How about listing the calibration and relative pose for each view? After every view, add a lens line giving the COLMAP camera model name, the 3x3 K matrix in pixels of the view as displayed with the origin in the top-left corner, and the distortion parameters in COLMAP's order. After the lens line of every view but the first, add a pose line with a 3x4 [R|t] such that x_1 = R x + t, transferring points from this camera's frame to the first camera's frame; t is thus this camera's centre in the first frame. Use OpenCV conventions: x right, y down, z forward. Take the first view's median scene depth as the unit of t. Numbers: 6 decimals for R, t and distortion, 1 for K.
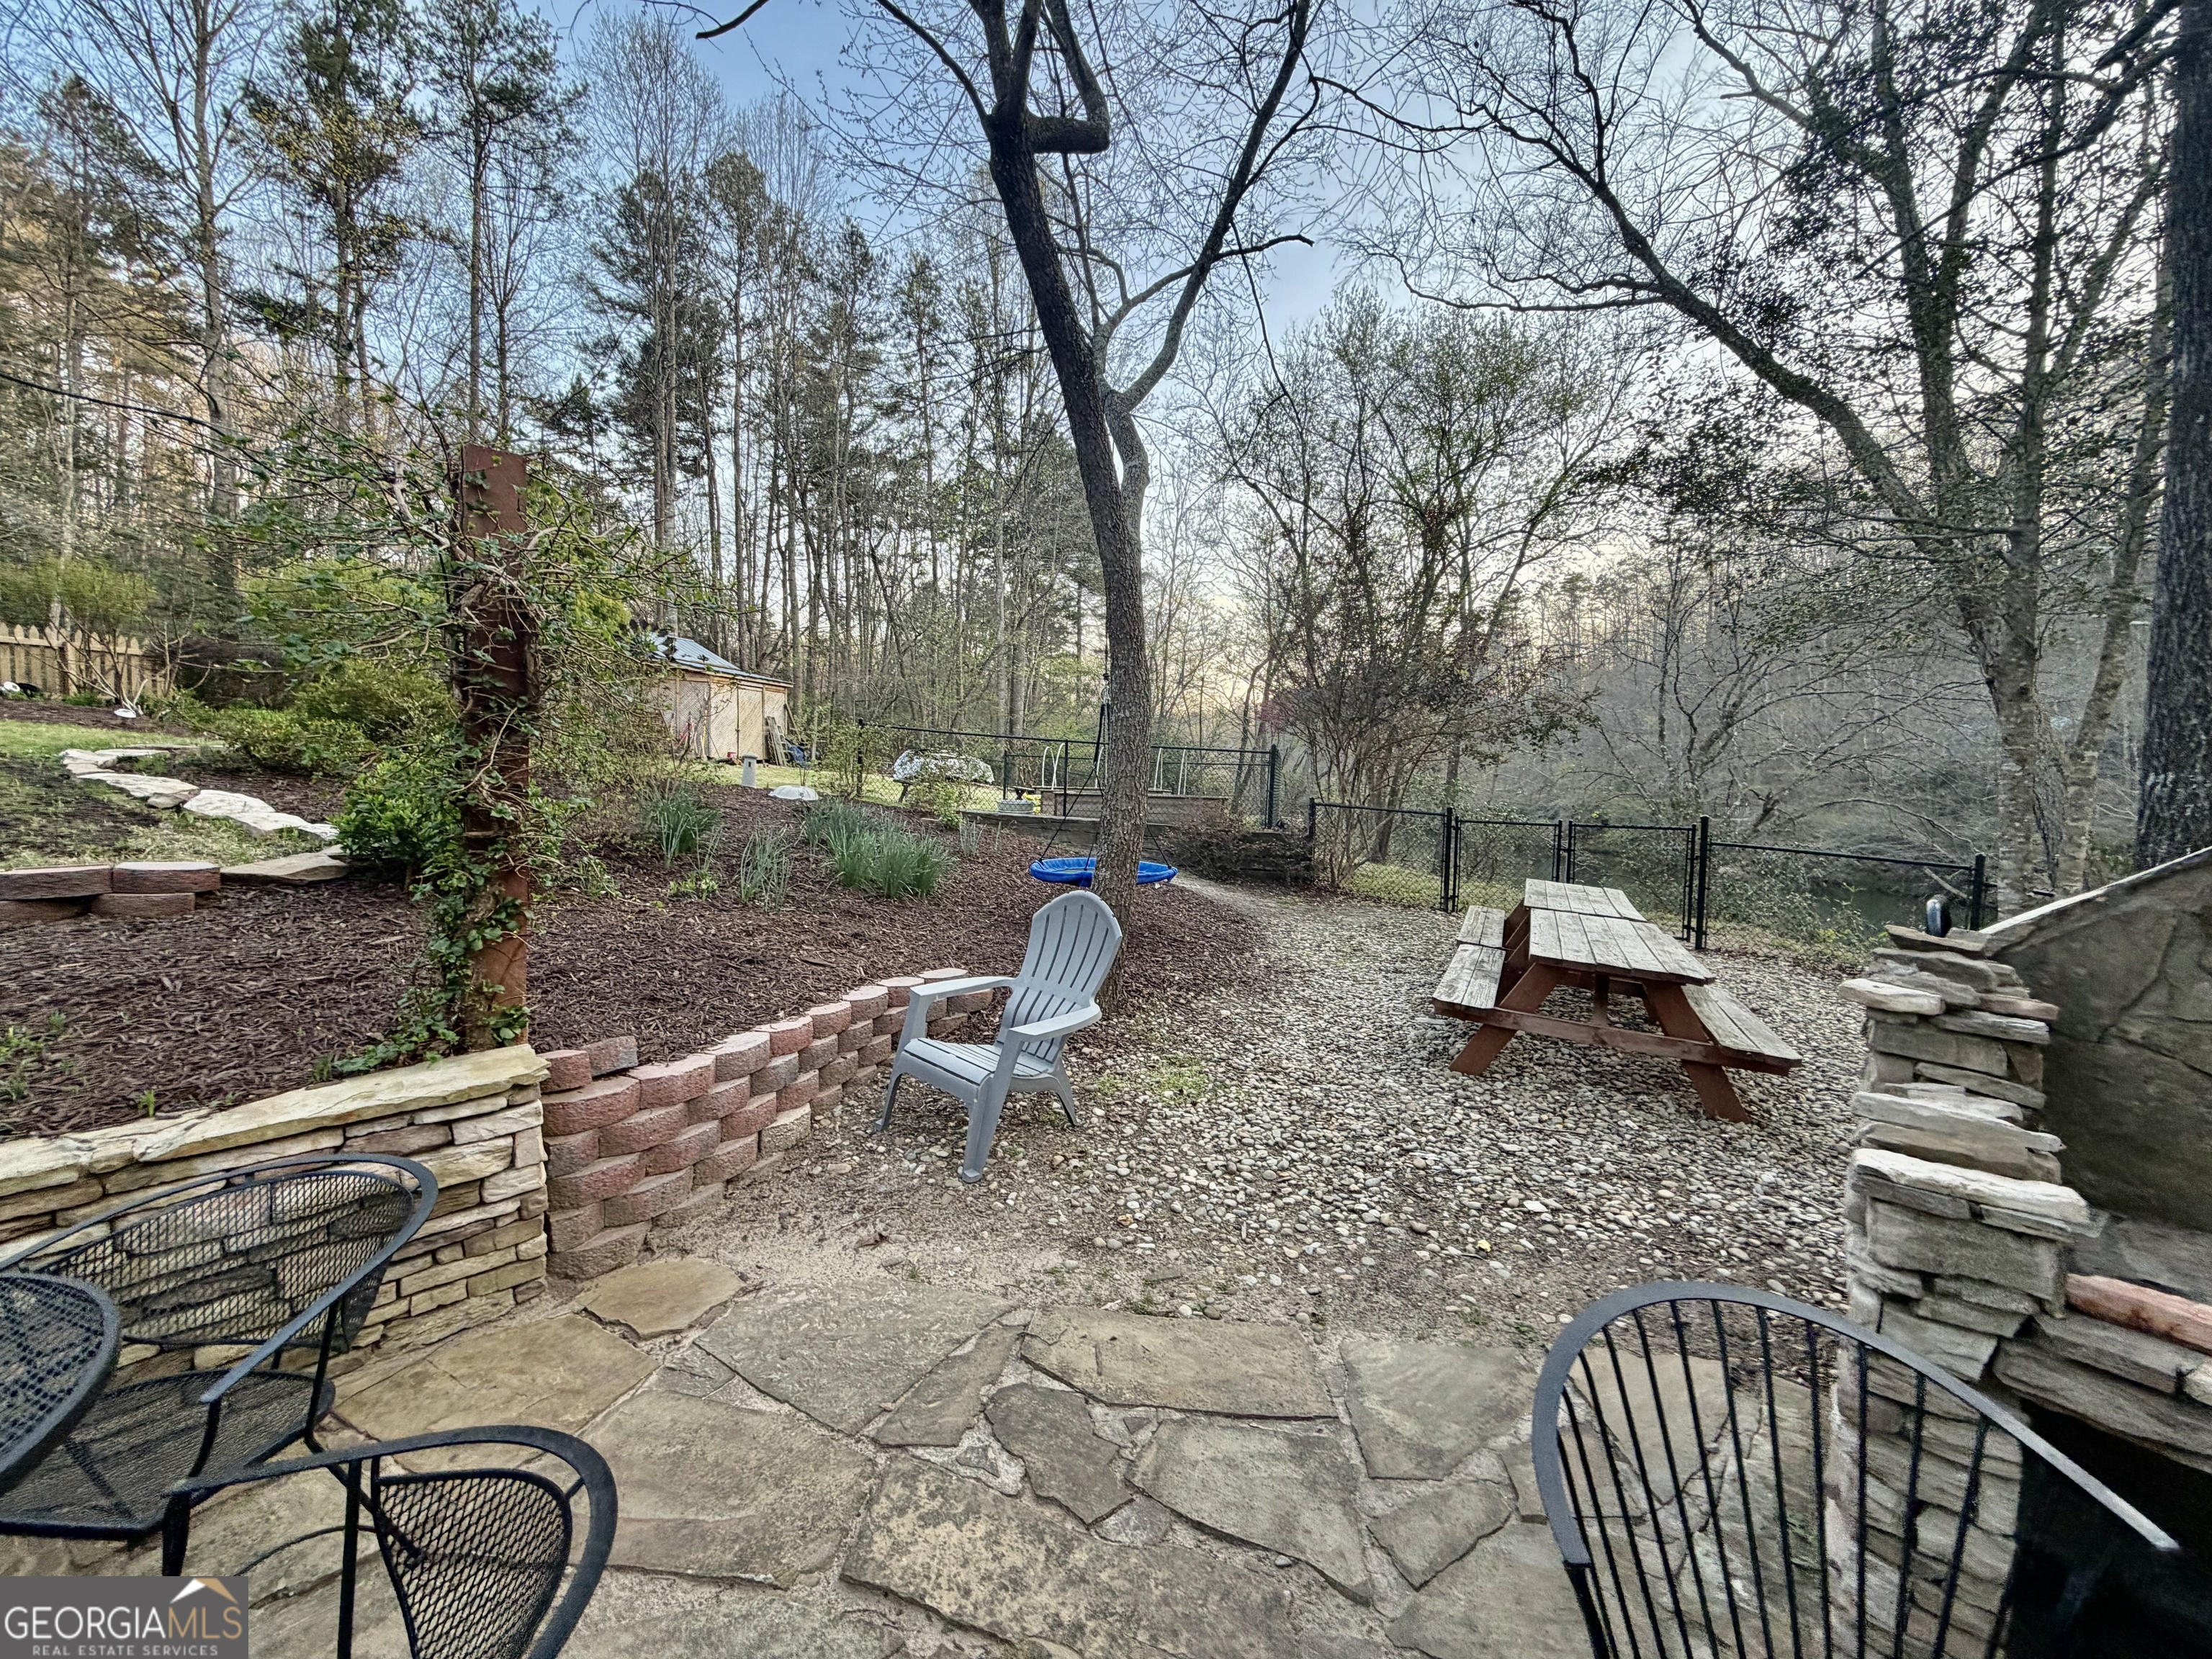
lens RADIAL K [[877.8, 0, 1106.8], [0, 877.8, 822.6], [0, 0, 1]] dist [-0.000915, 0.000100]
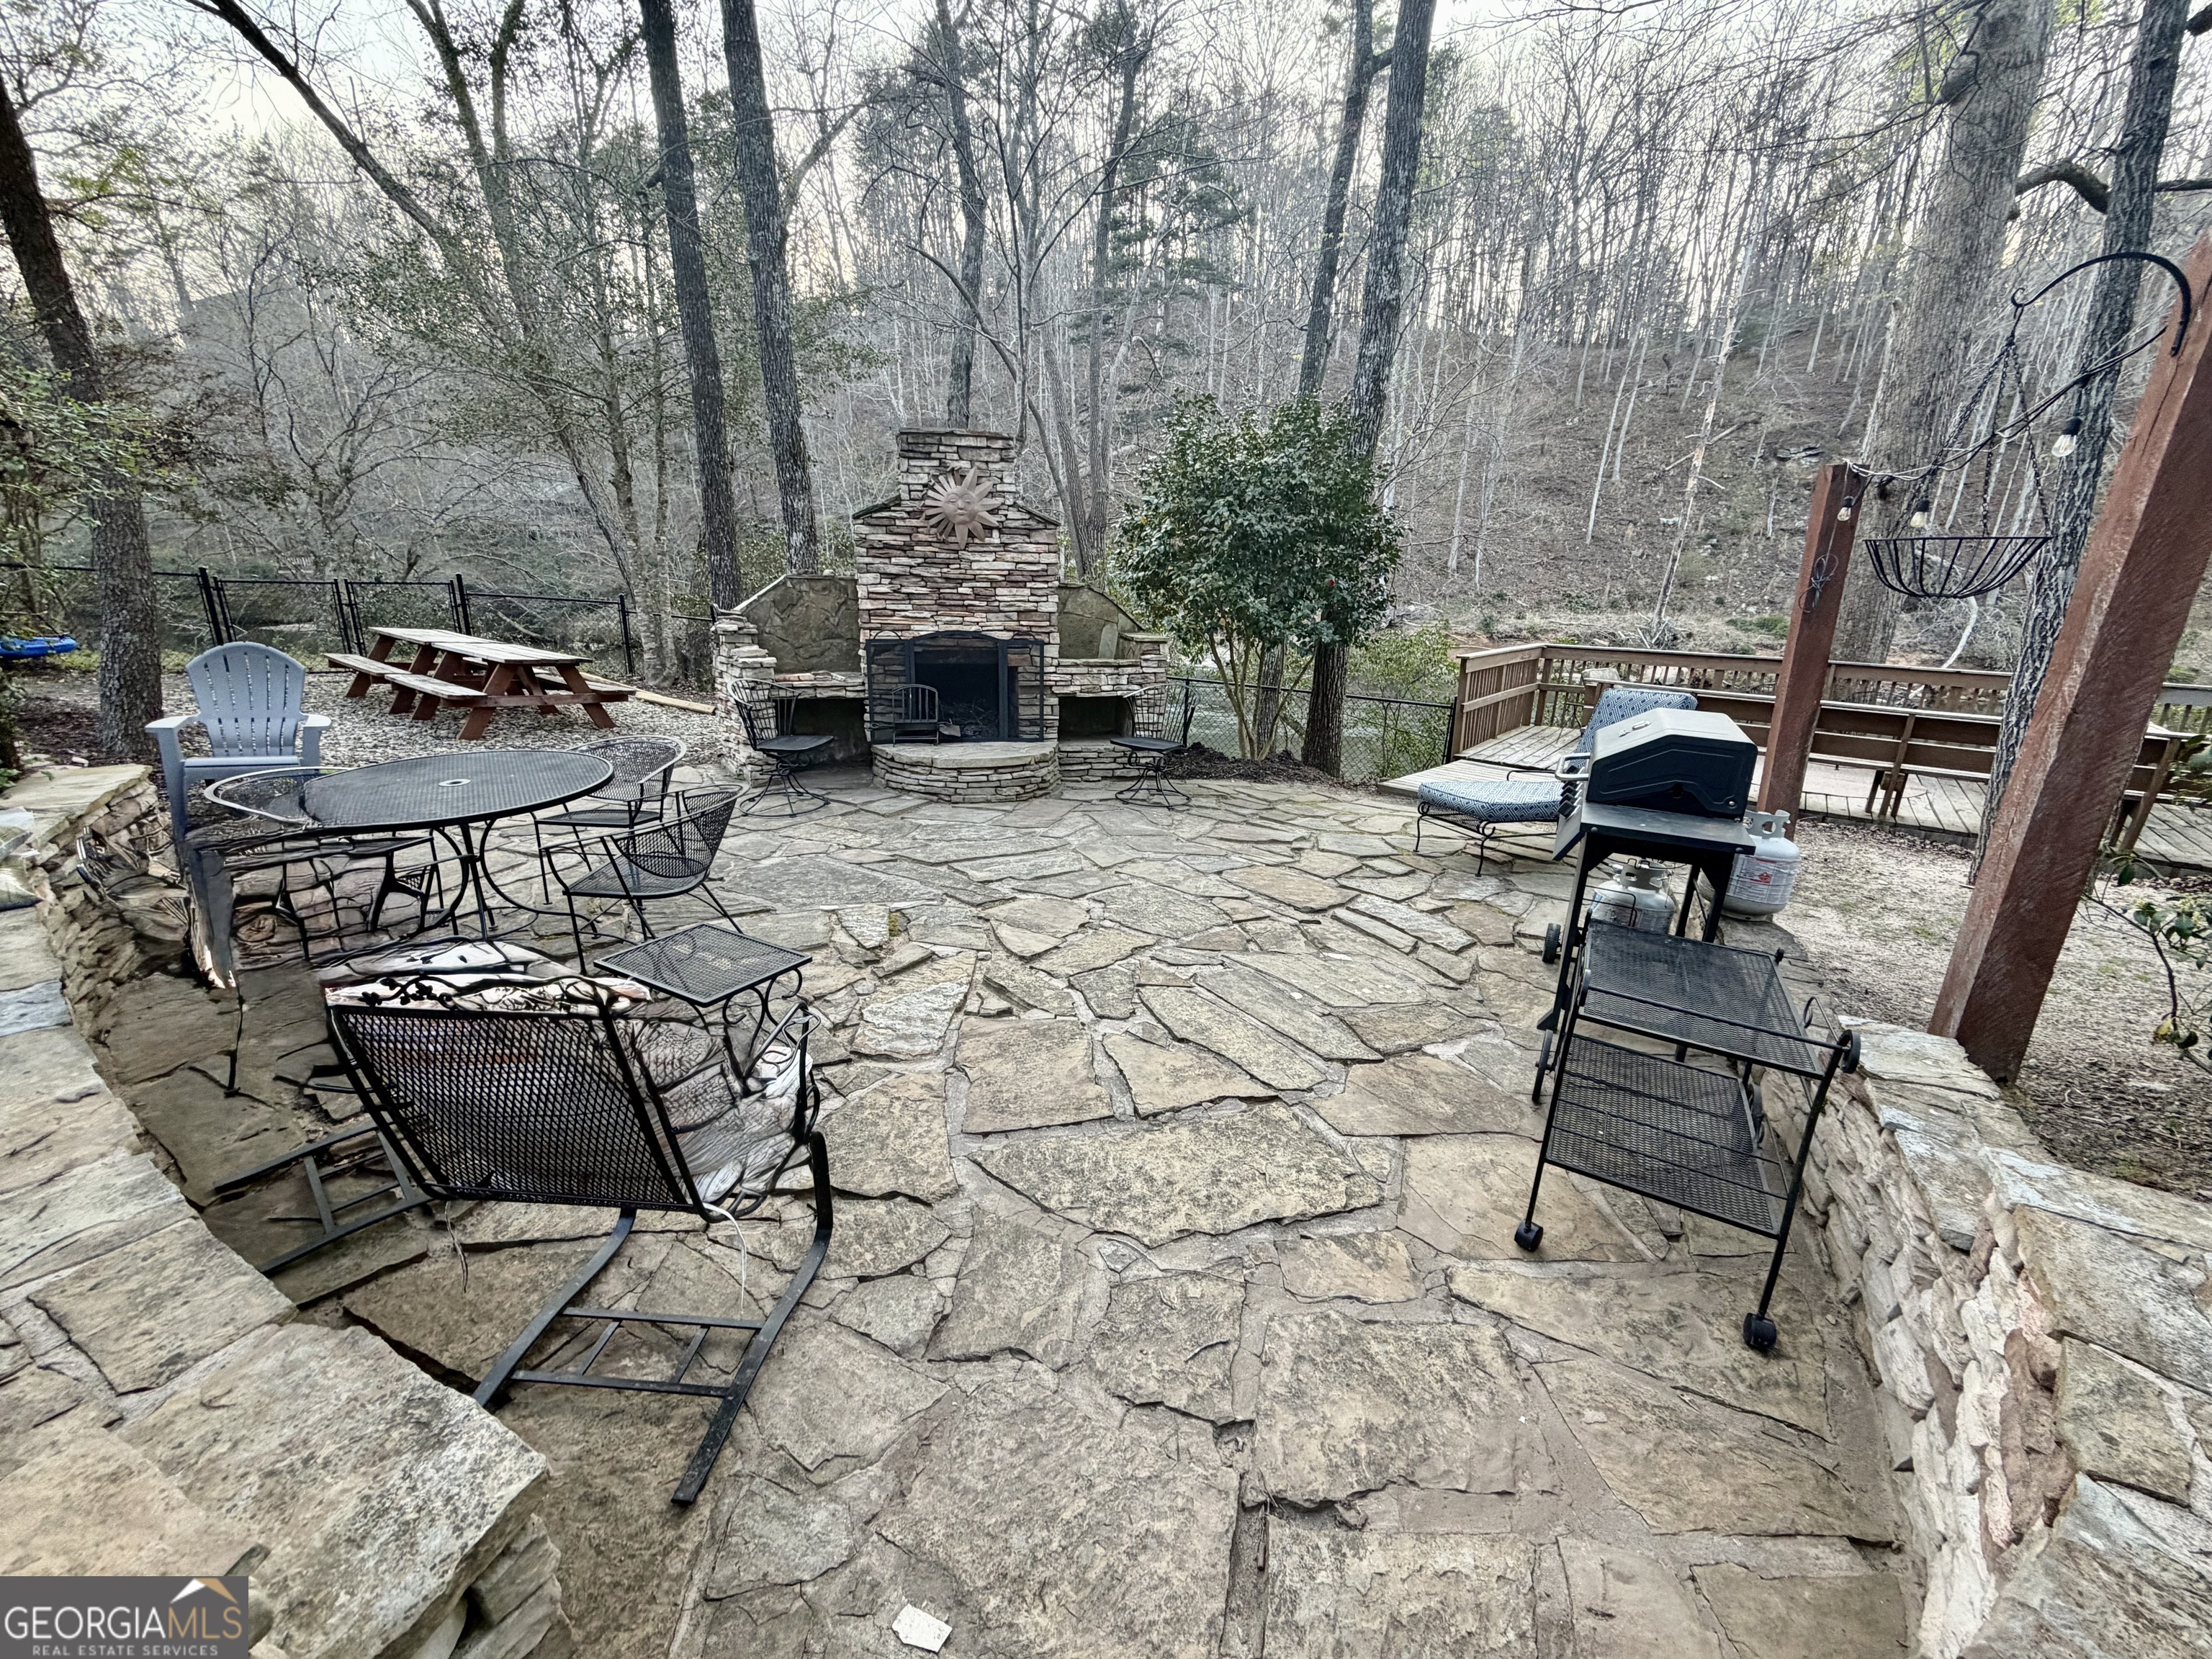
lens RADIAL K [[877.8, 0, 1107.2], [0, 877.8, 836.9], [0, 0, 1]] dist [-0.000915, 0.000100]
pose [[0.205383, -0.290984, 0.934423, -0.801643], [0.008121, 0.955251, 0.295685, -0.017220], [-0.978648, -0.053140, 0.198556, -0.445238]]
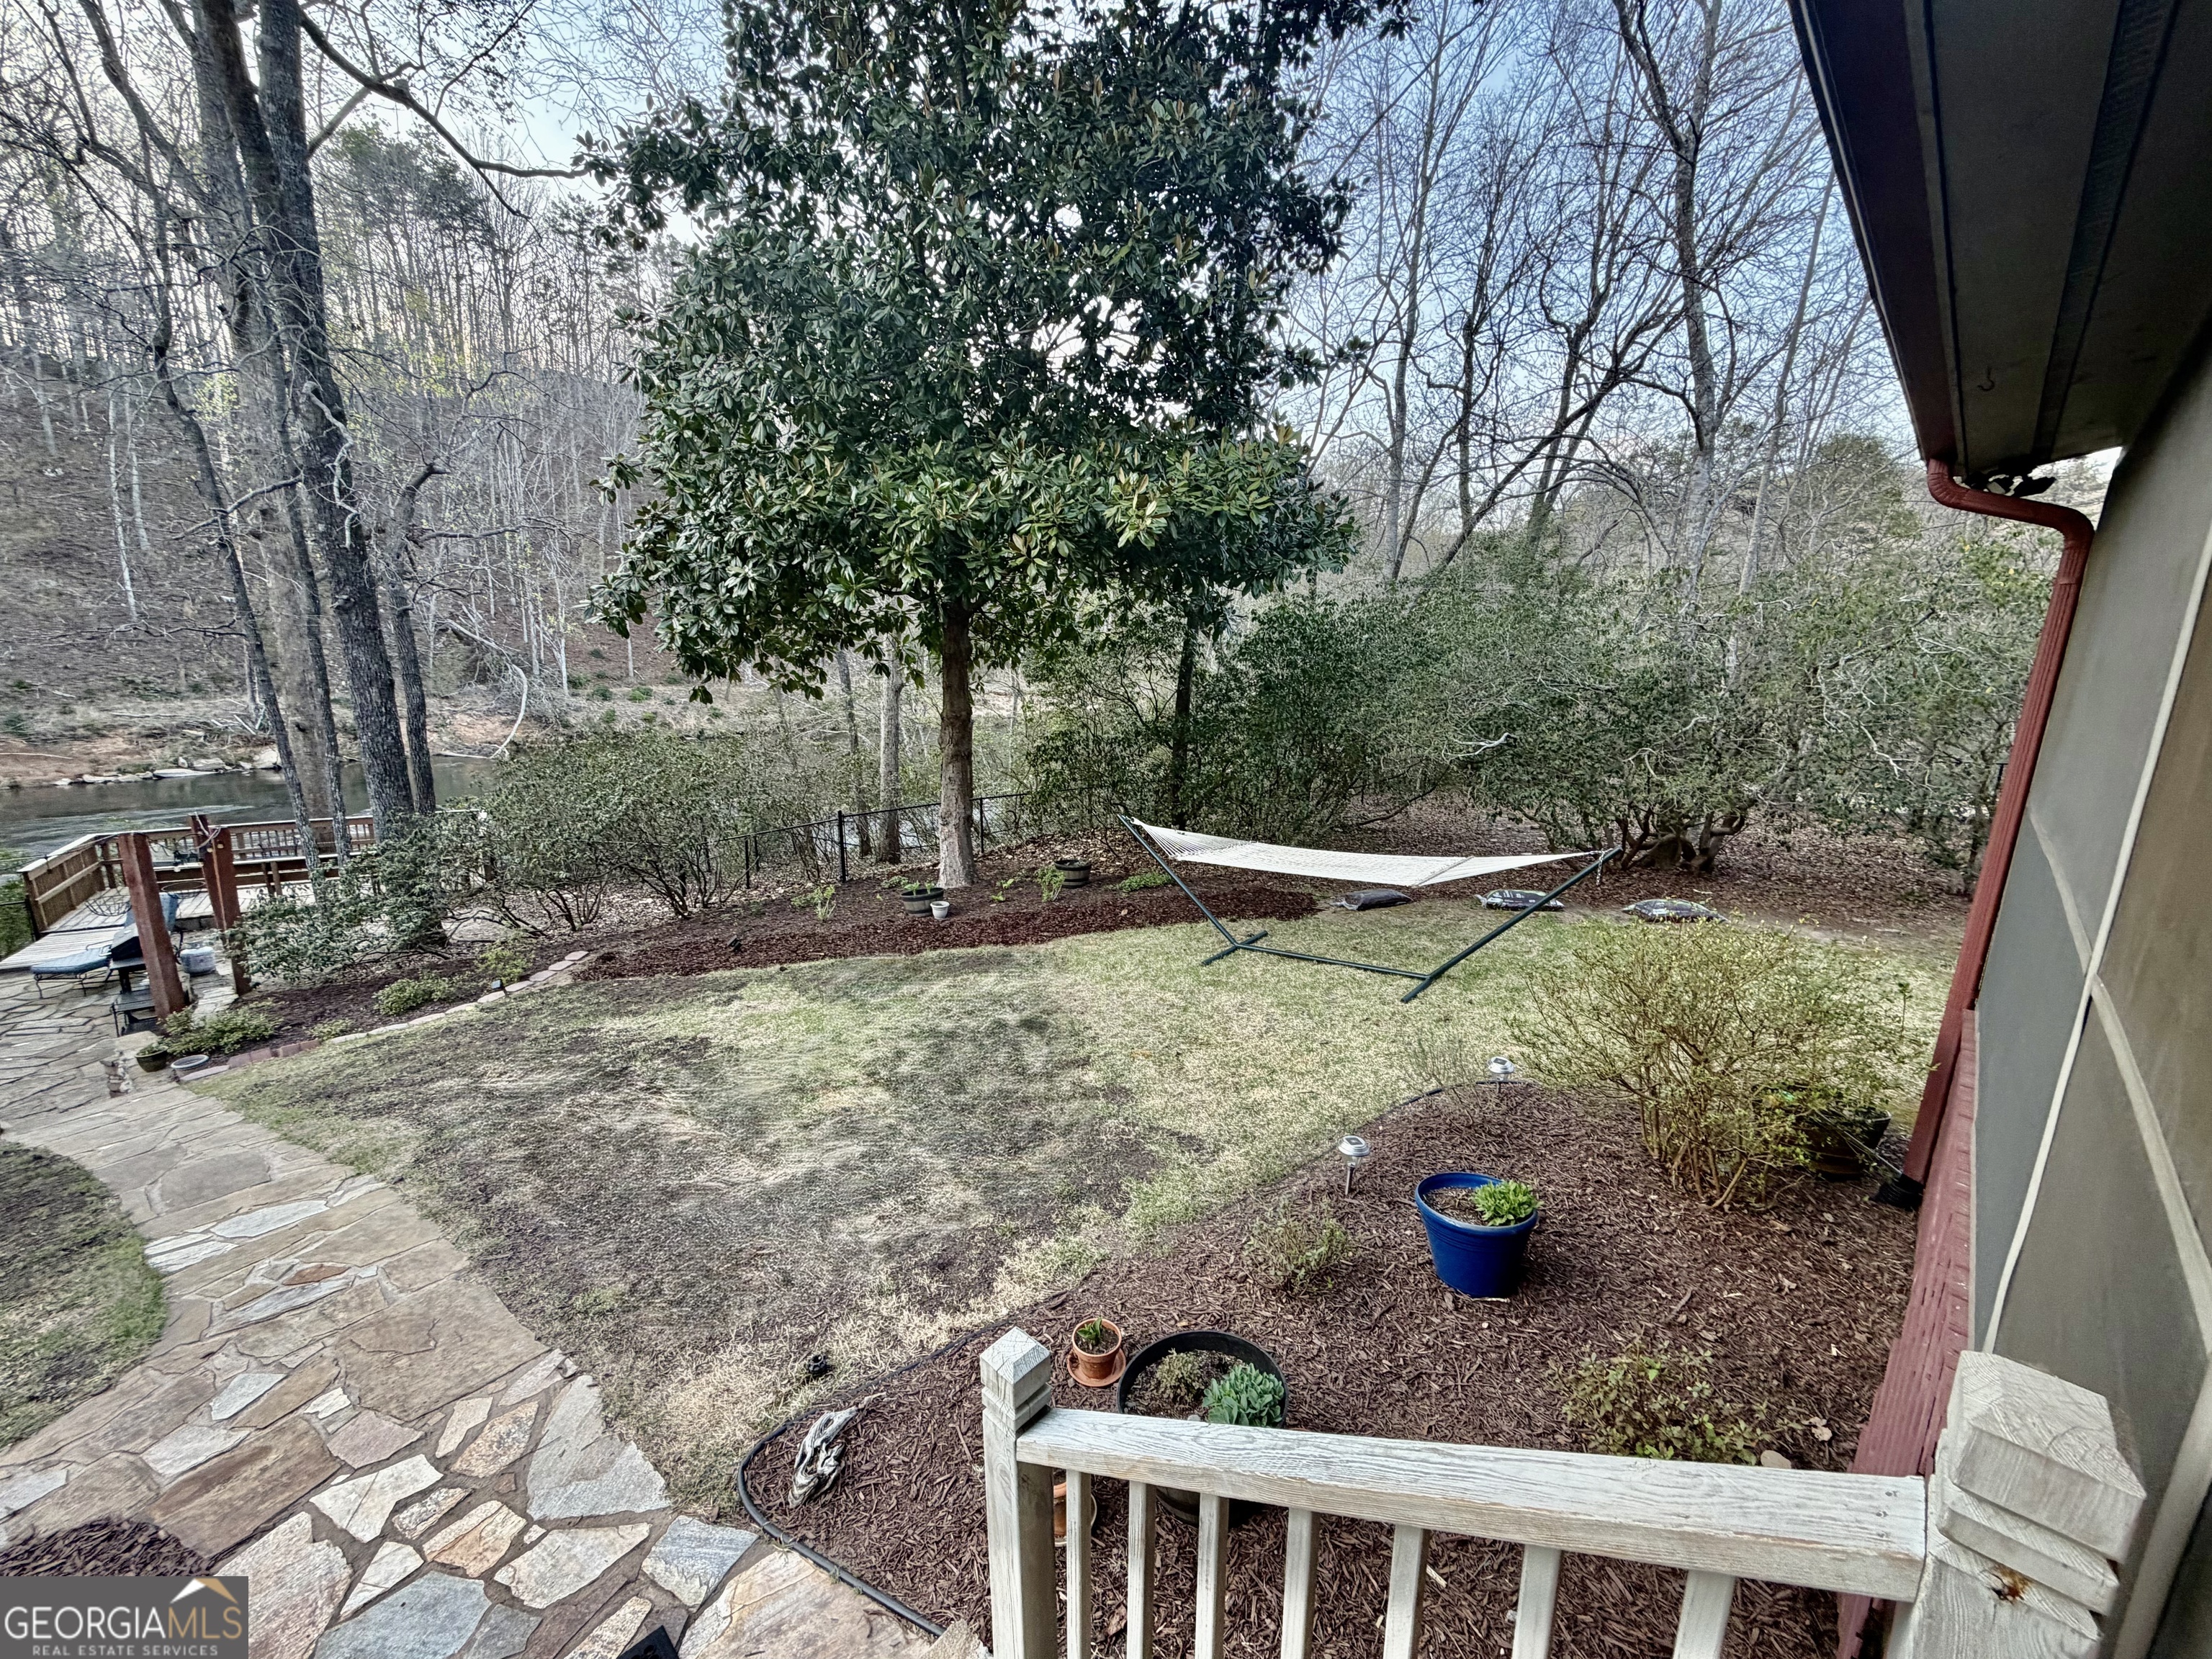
lens RADIAL K [[877.8, 0, 1103.5], [0, 877.8, 830.0], [0, 0, 1]] dist [-0.000915, 0.000100]
pose [[-0.882188, -0.134740, 0.451209, -2.917660], [-0.025707, 0.970541, 0.239561, -0.655182], [-0.470195, 0.199739, -0.859663, -0.066141]]
